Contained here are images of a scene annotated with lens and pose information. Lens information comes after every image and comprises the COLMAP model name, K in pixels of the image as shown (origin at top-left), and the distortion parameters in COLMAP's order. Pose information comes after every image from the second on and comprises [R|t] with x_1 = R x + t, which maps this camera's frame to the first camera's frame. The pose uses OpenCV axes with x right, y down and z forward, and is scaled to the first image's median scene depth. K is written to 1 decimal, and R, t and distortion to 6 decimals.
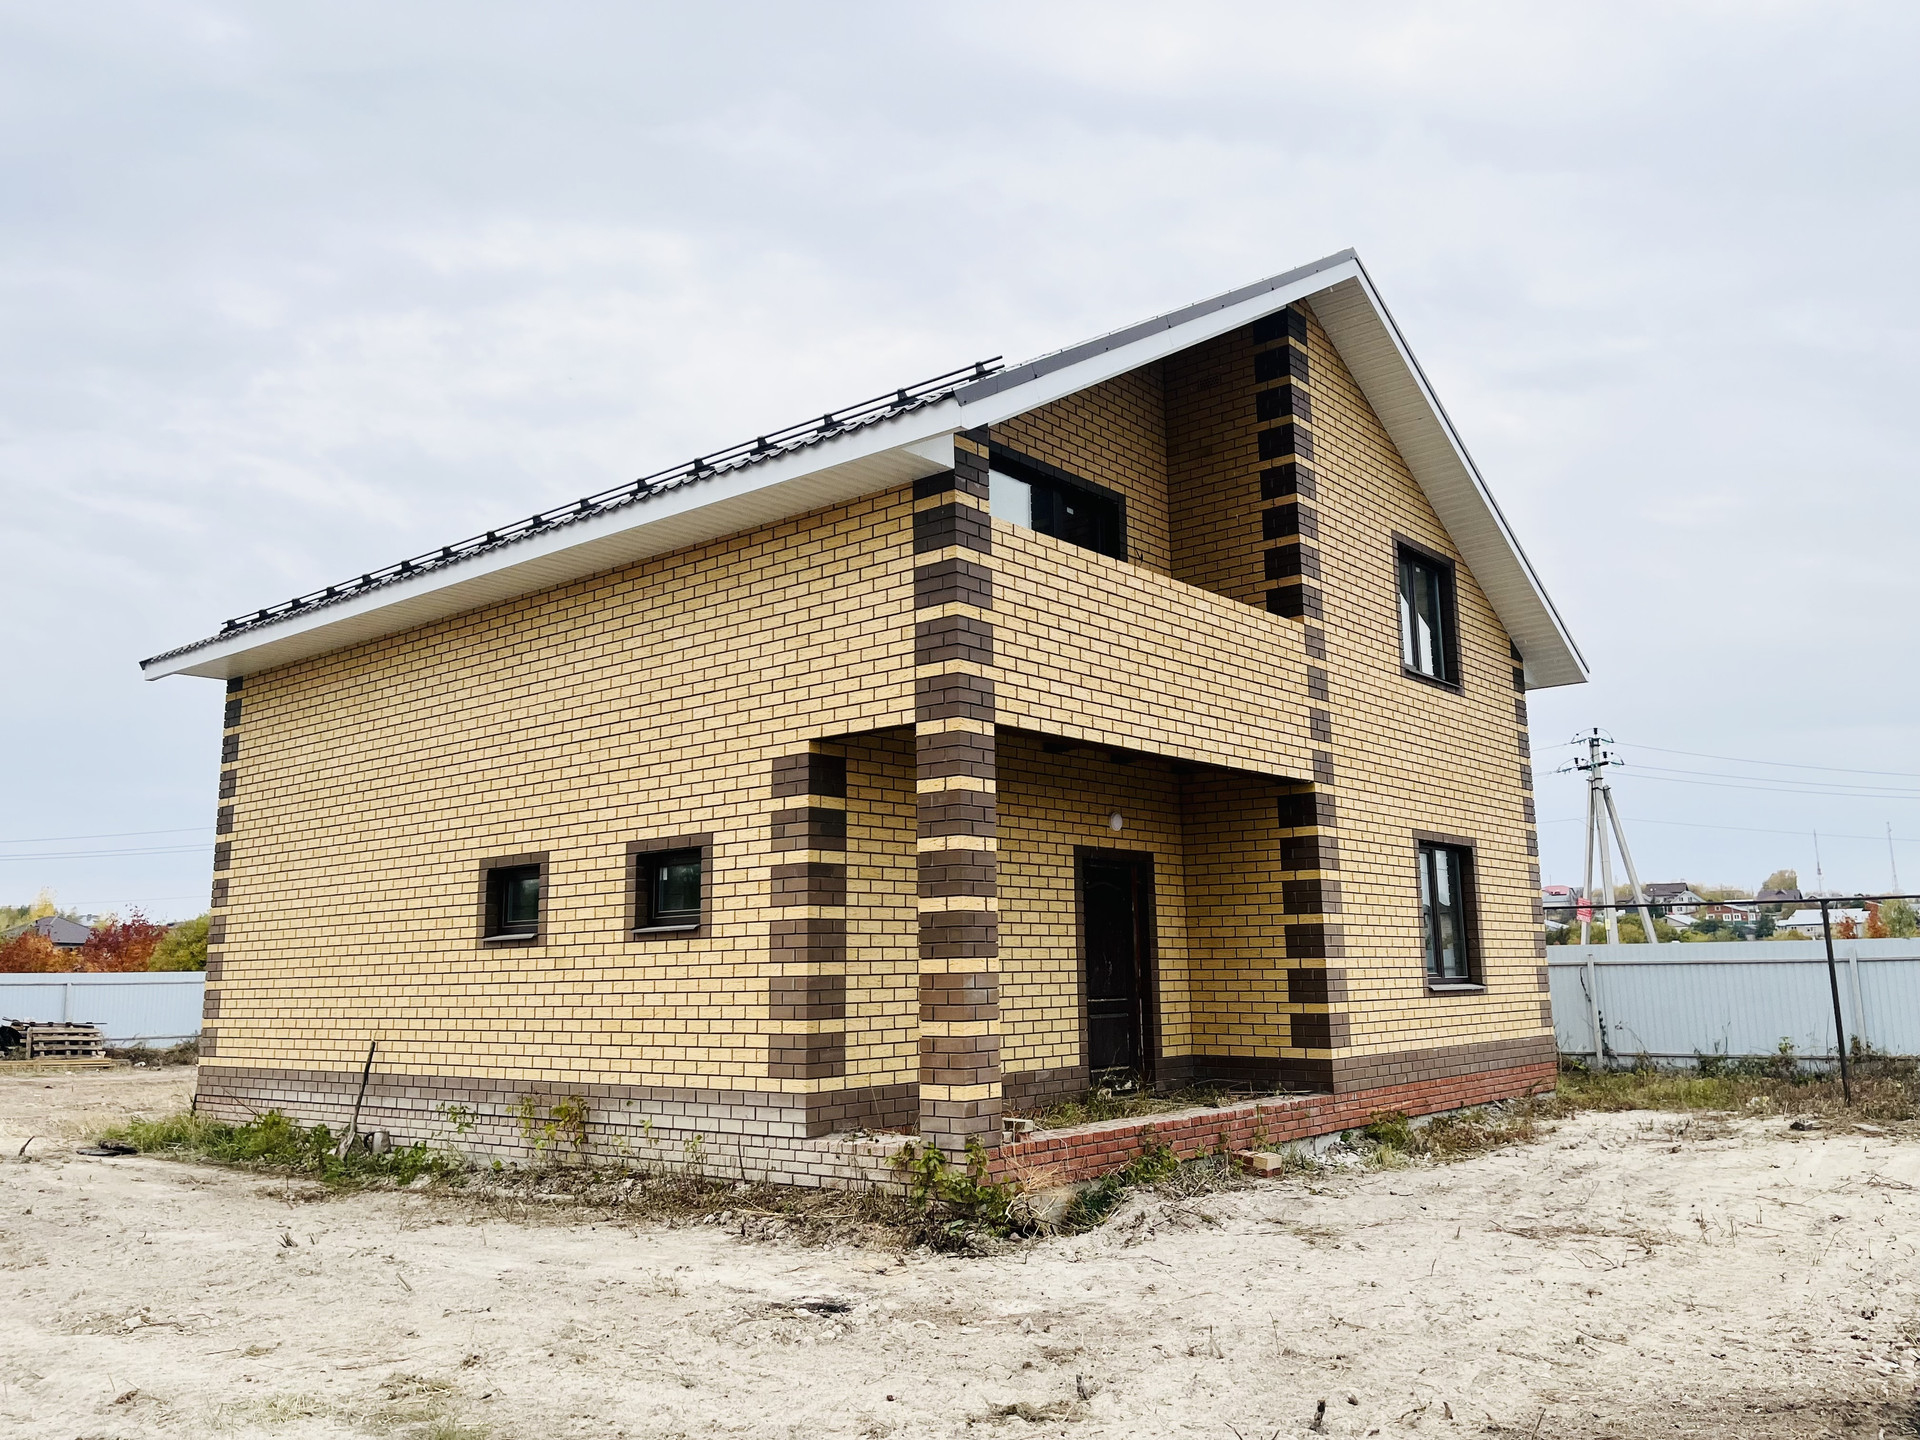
lens RADIAL K [[1511.6, 0, 968.9], [0, 1511.6, 690.0], [0, 0, 1]] dist [0.054782, -0.015255]
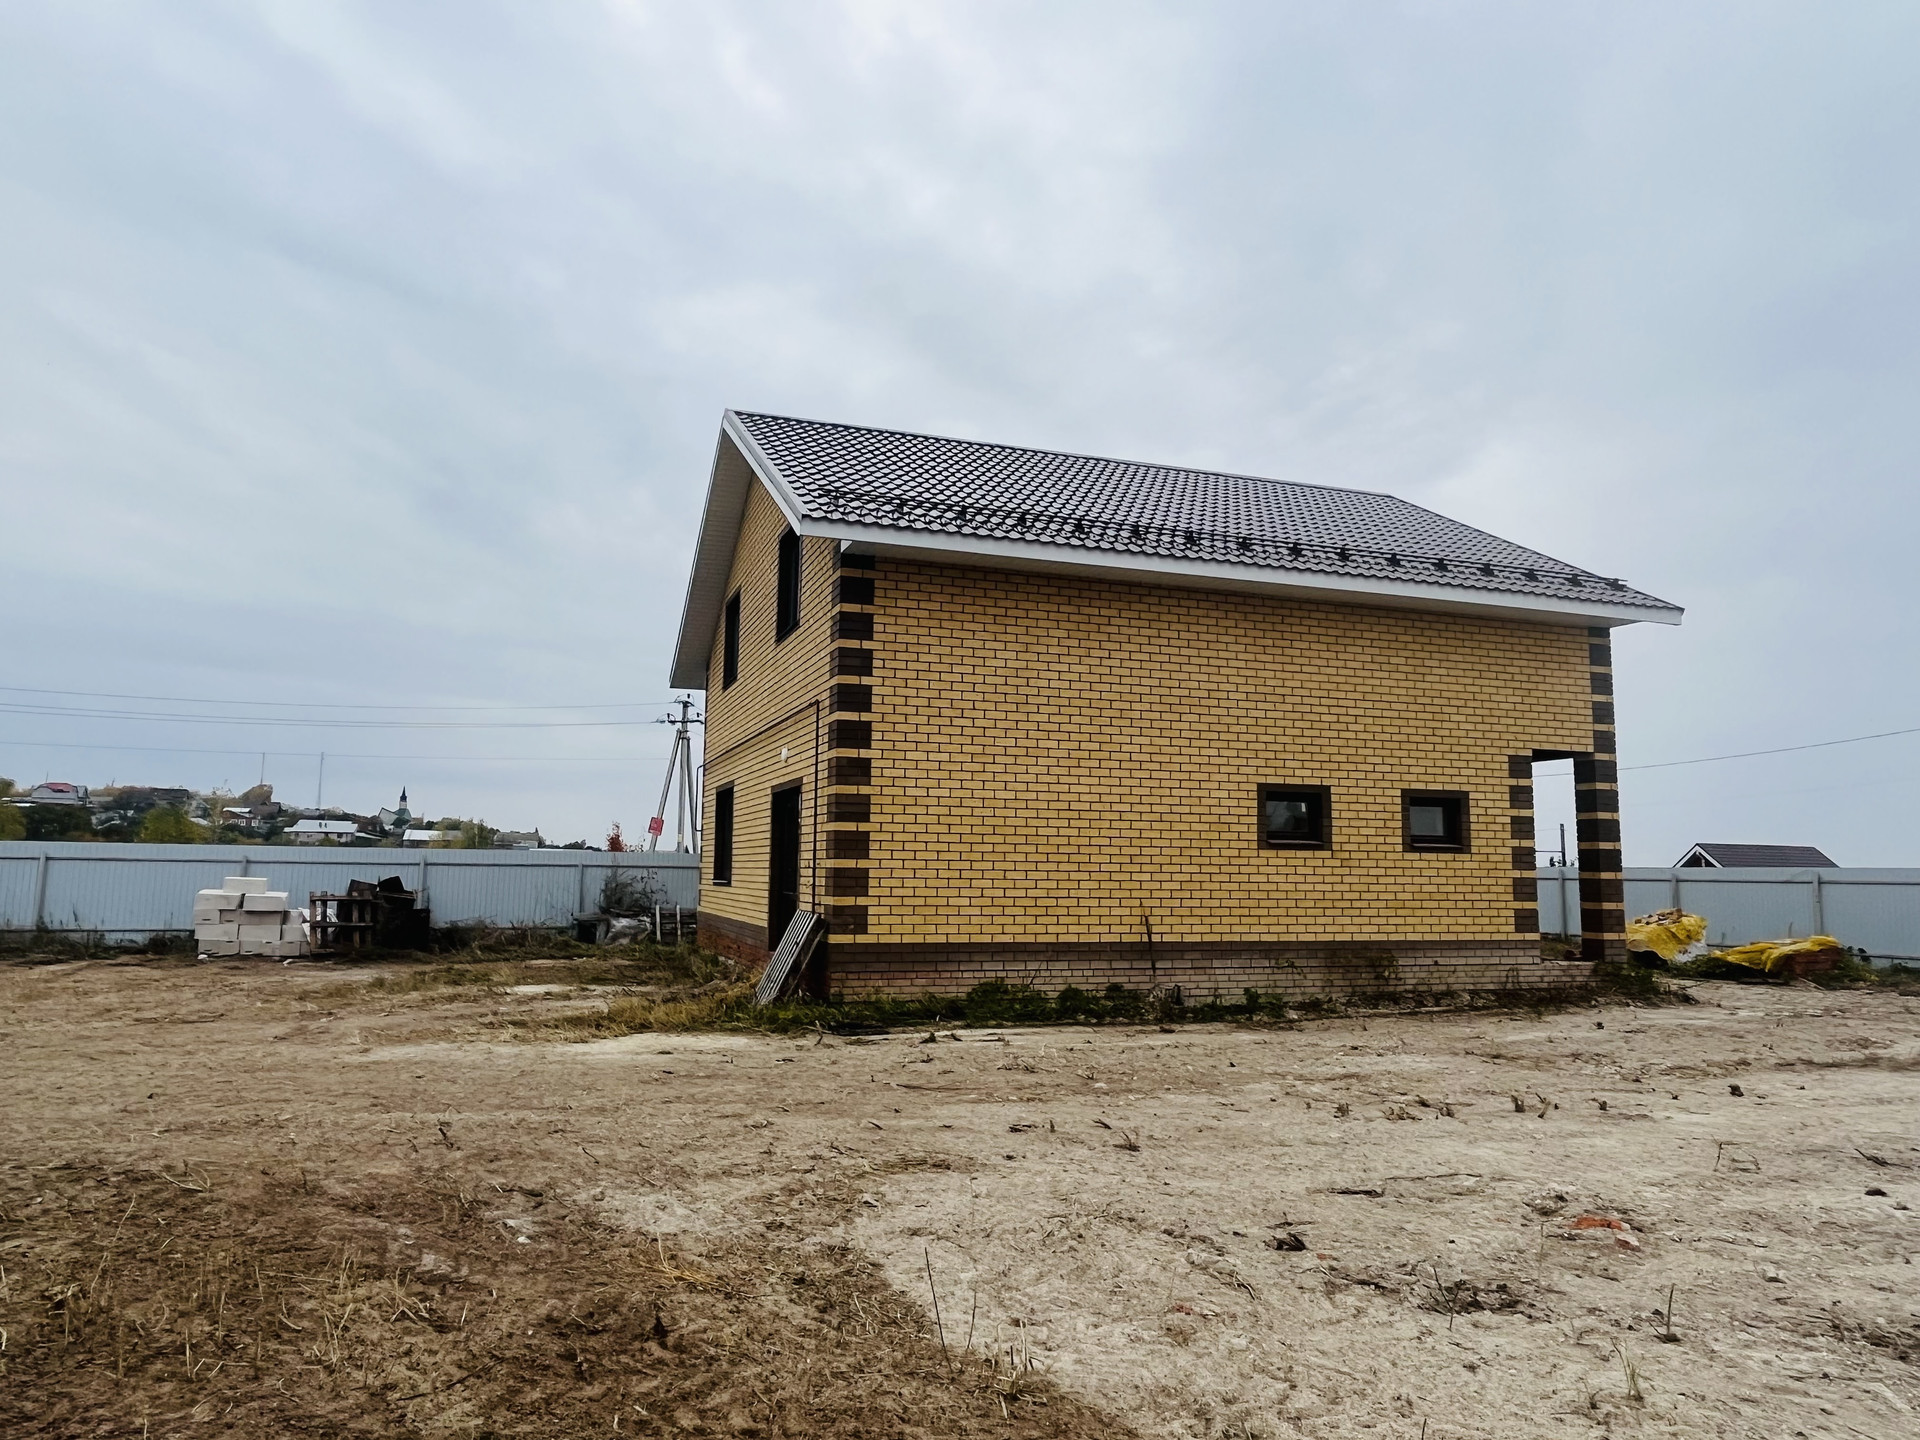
lens RADIAL K [[1270.2, 0, 970.3], [0, 1270.2, 704.7], [0, 0, 1]] dist [0.001600, 0.009954]
pose [[0.505890, 0.135977, 0.851813, -1.590675], [-0.180713, 0.982290, -0.049480, 0.161606], [-0.843456, -0.128902, 0.521503, 0.708495]]
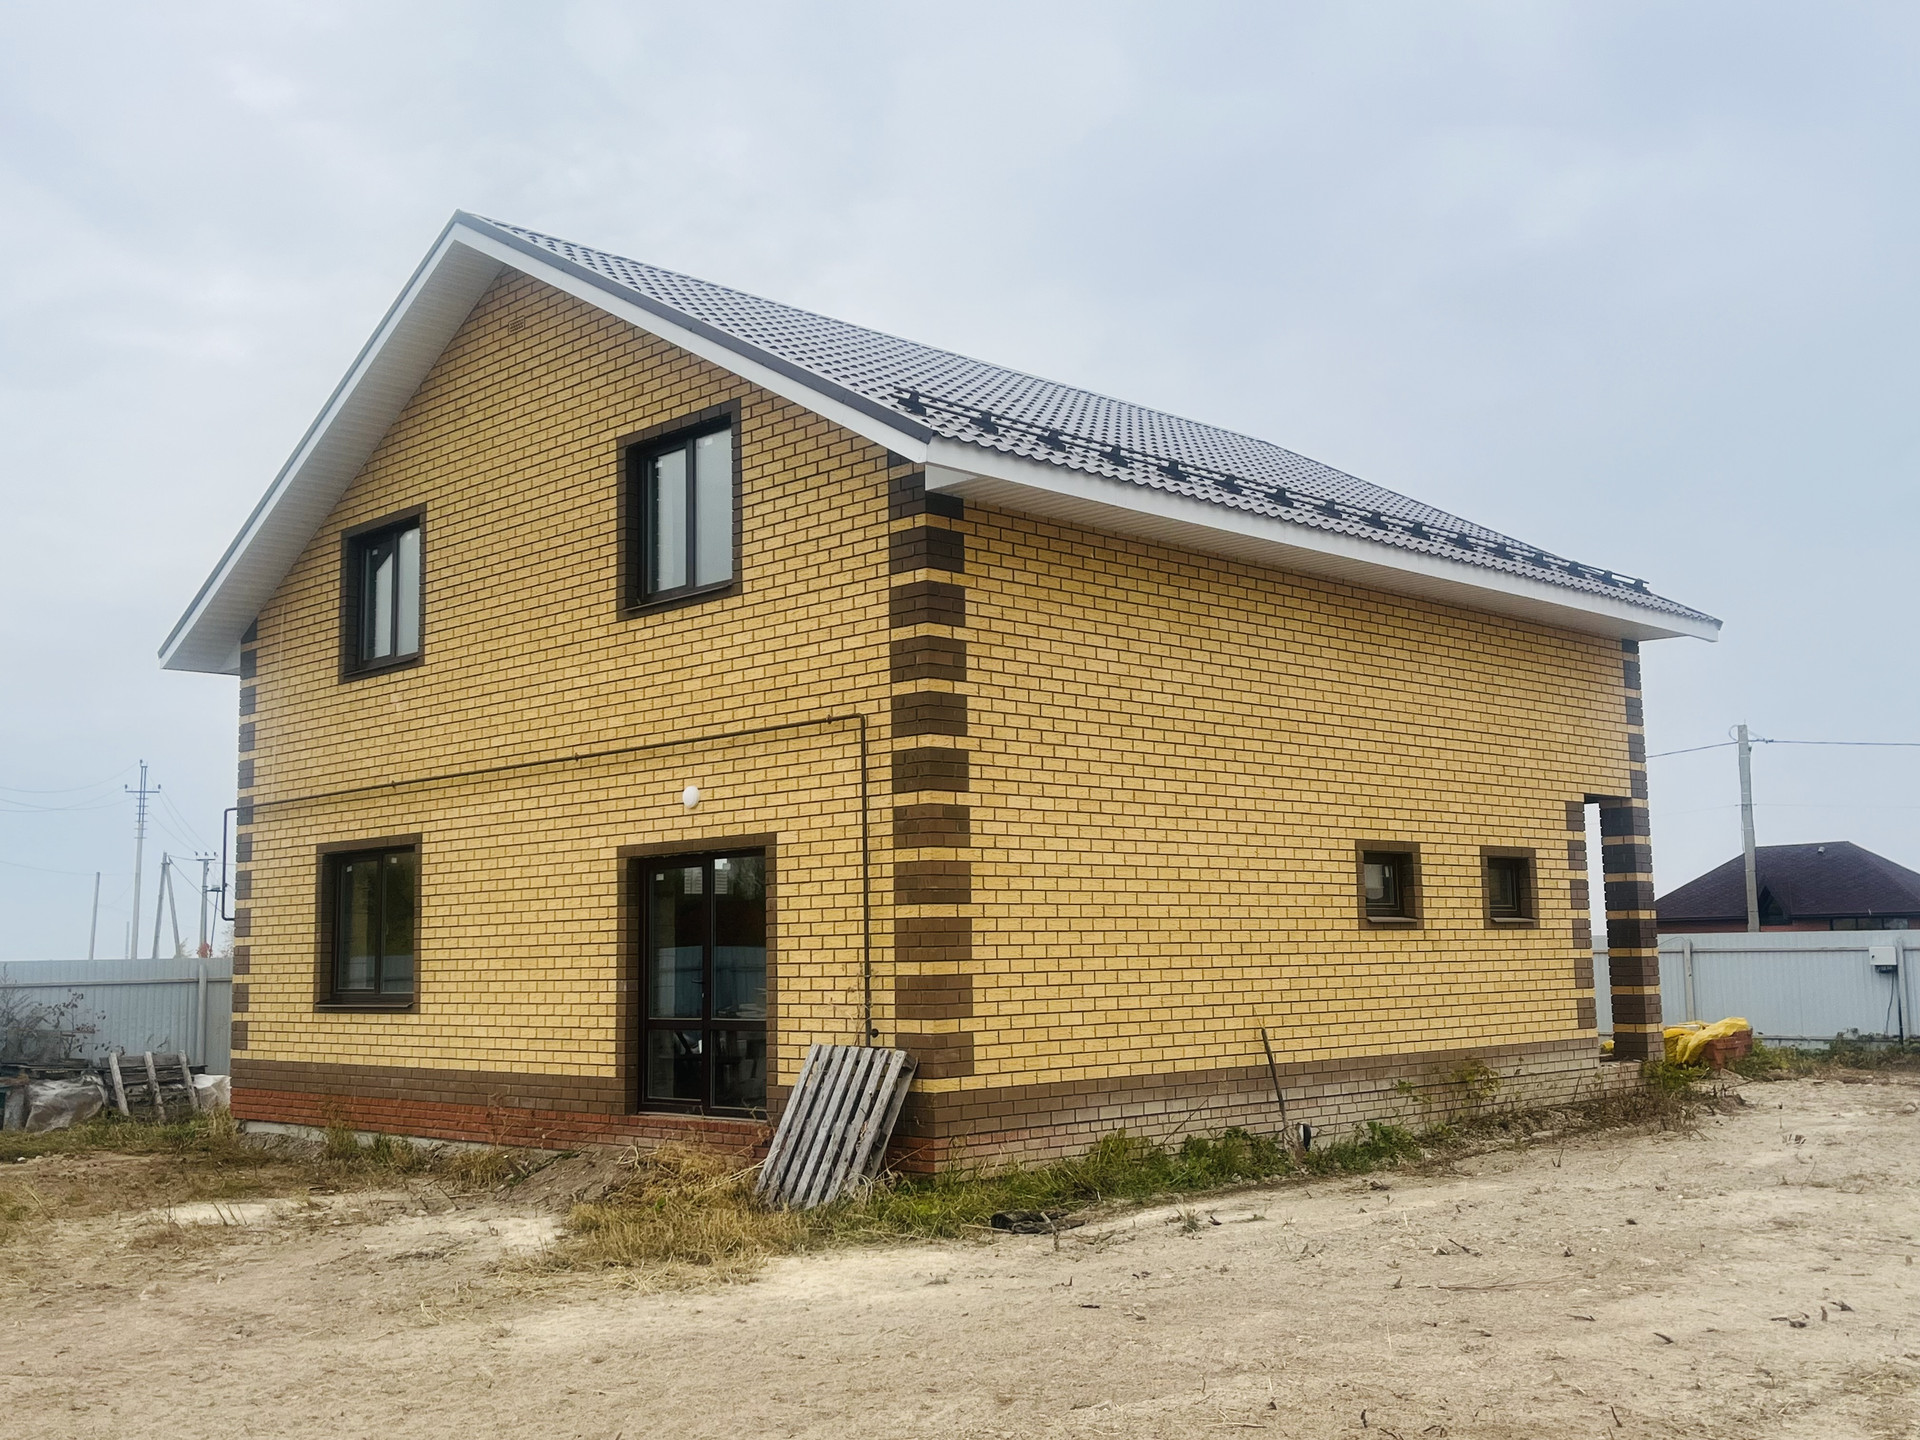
lens RADIAL K [[1960.9, 0, 967.6], [0, 1960.9, 680.3], [0, 0, 1]] dist [0.044739, 0.000000]
pose [[0.083583, 0.152360, 0.984784, -1.809566], [-0.167962, 0.976258, -0.136785, 0.253981], [-0.982244, -0.153973, 0.107189, 1.258681]]
